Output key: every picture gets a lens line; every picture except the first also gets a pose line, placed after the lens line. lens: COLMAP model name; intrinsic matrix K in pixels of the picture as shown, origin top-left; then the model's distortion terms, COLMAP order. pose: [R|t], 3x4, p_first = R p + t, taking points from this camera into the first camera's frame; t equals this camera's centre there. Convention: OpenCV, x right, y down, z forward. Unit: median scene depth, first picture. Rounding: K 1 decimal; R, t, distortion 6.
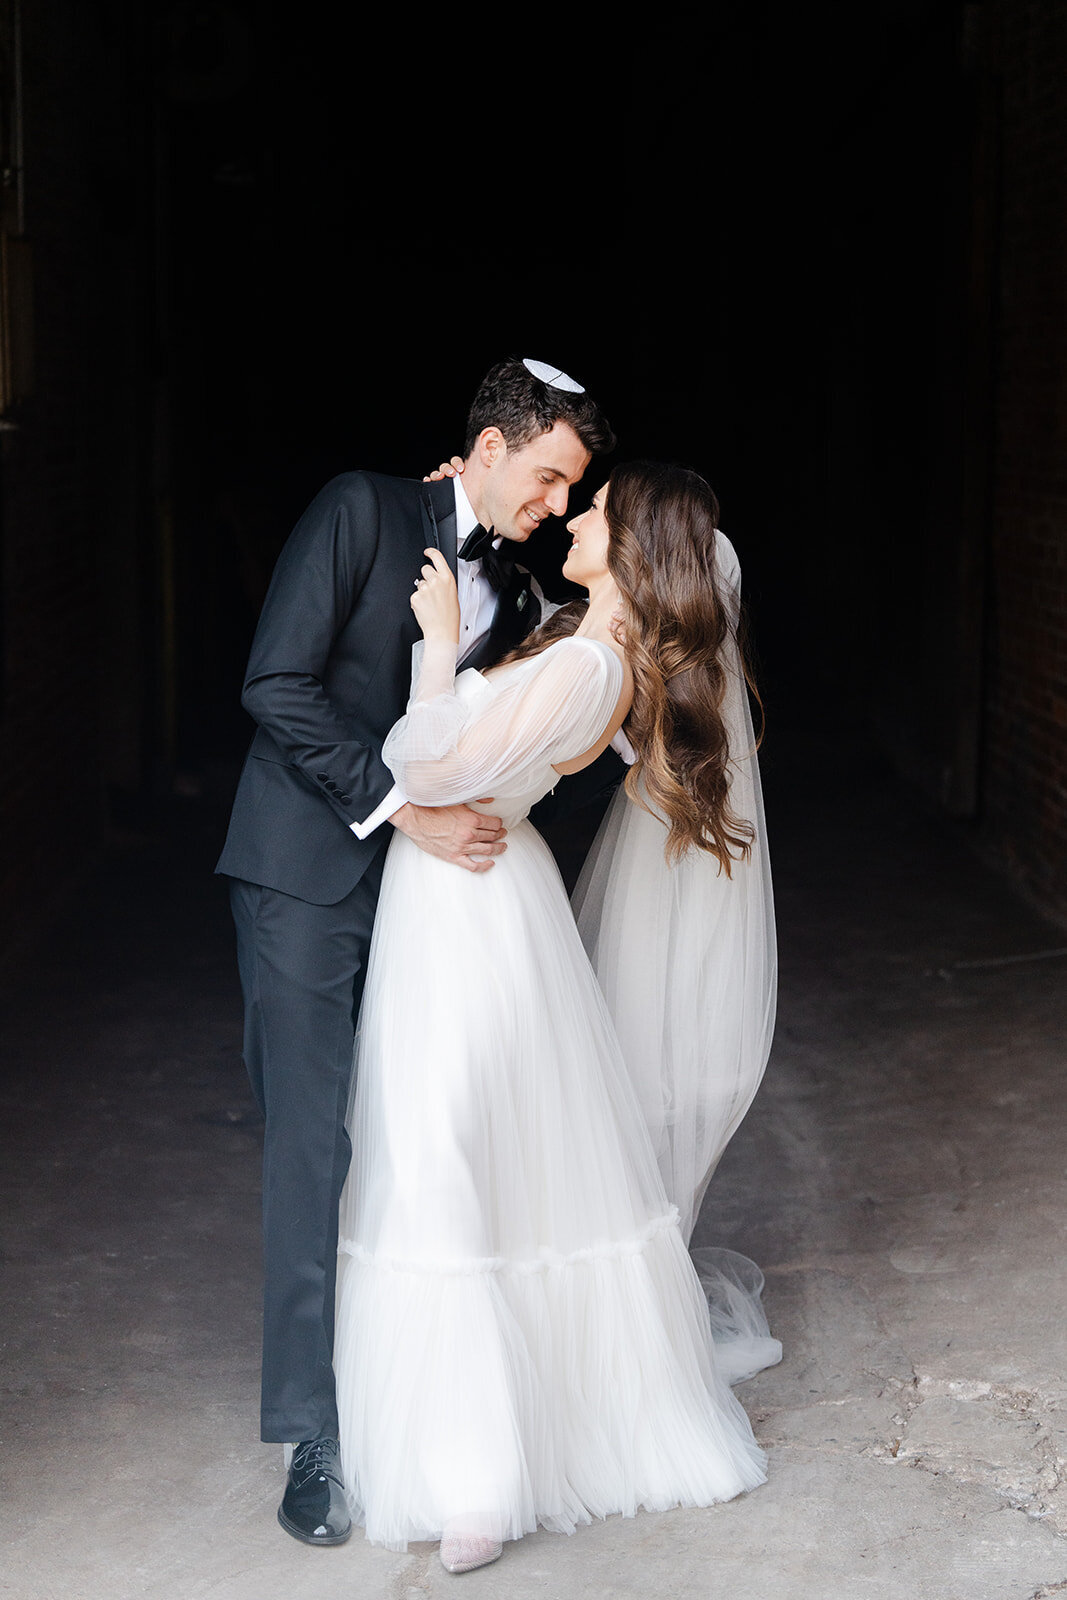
lens RADIAL K [[3266.4, 0, 532.9], [0, 3266.4, 799.4], [0, 0, 1]] dist [0.003682, 0.000000]
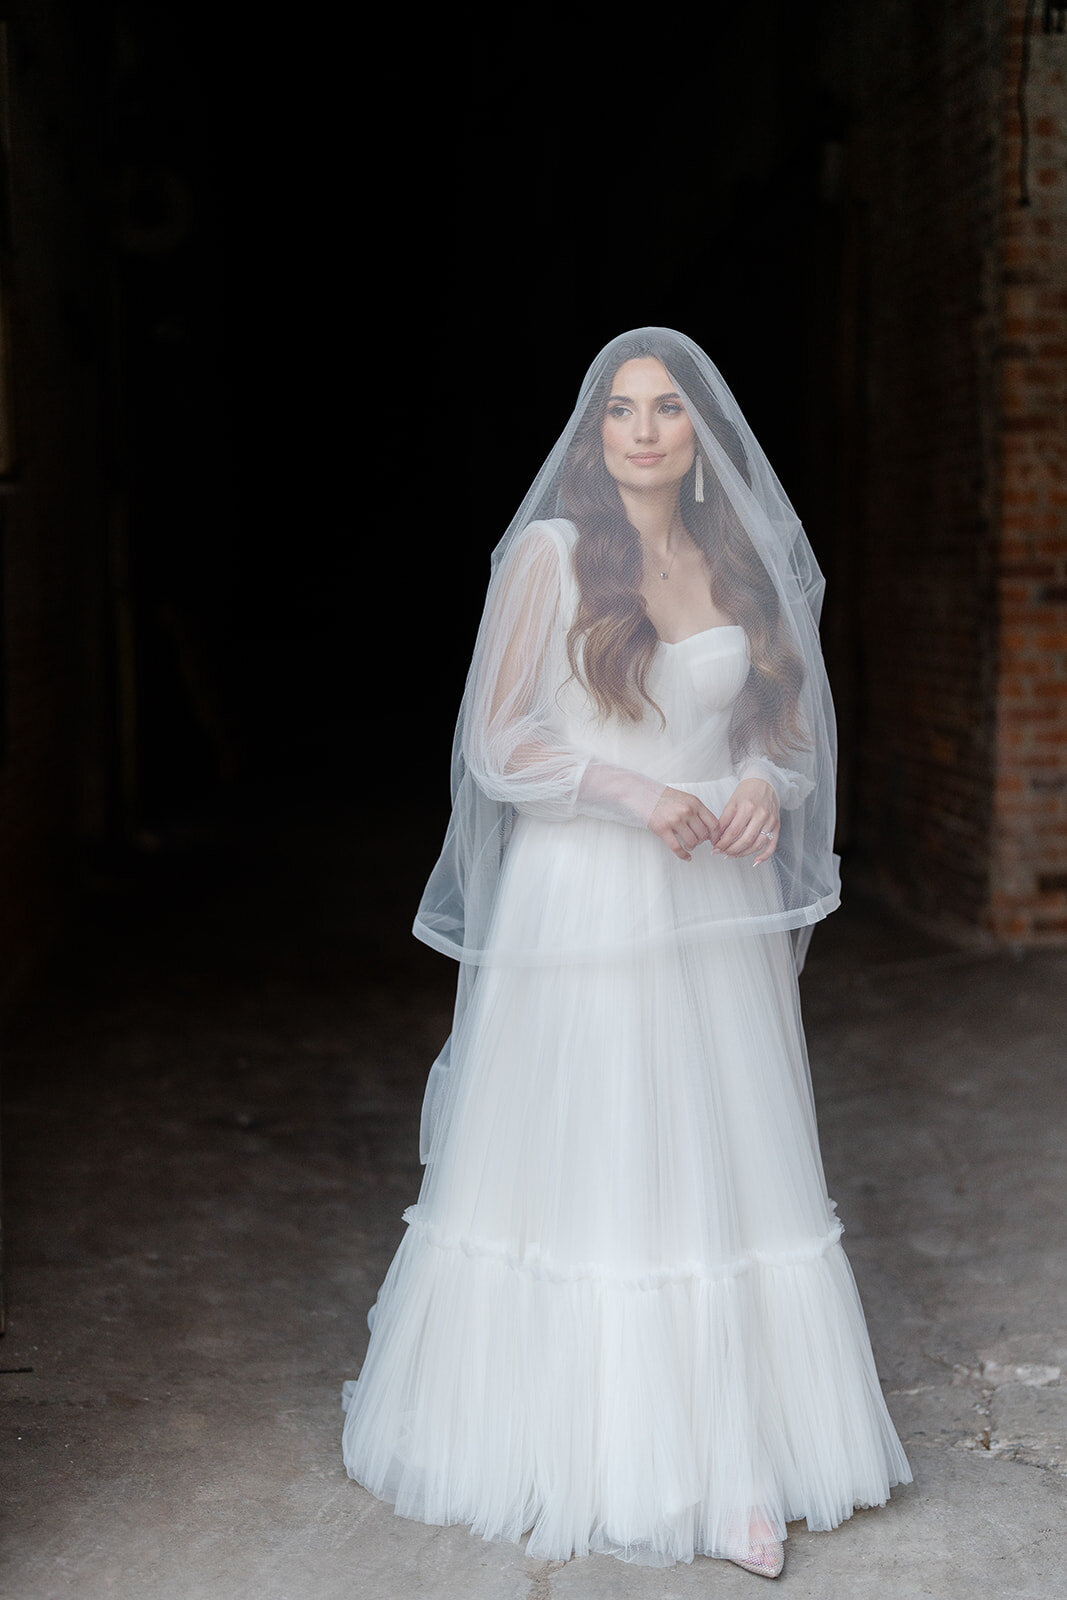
lens RADIAL K [[2716.5, 0, 534.5], [0, 2716.5, 801.3], [0, 0, 1]] dist [0.014552, 0.000000]
pose [[0.999003, -0.016226, 0.041583, -0.051078], [0.017042, 0.999668, -0.019333, 0.019601], [-0.041255, 0.020023, 0.998948, 0.176119]]
